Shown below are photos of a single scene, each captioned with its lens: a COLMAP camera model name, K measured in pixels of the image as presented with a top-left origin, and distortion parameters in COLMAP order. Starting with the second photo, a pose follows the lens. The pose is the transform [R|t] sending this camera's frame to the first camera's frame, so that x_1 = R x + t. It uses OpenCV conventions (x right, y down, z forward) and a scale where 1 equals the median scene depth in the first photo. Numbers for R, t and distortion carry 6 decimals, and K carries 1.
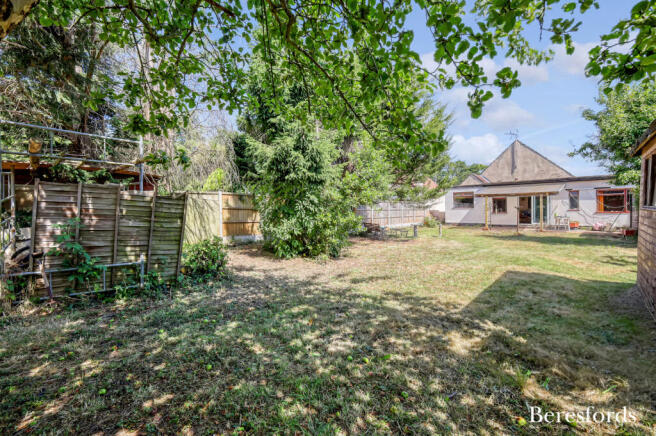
lens RADIAL K [[280.0, 0, 341.8], [0, 280.0, 211.3], [0, 0, 1]] dist [0.002490, 0.000252]
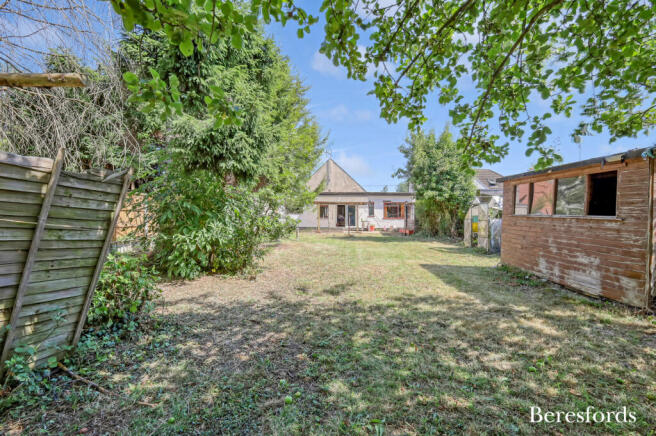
lens RADIAL K [[271.8, 0, 328.0], [0, 271.8, 218.0], [0, 0, 1]] dist [-0.000045, 0.000011]
pose [[0.777018, 0.010374, 0.629393, -0.170496], [-0.014809, 0.999889, 0.001803, 0.003580], [-0.629305, -0.010722, 0.777085, 0.113585]]
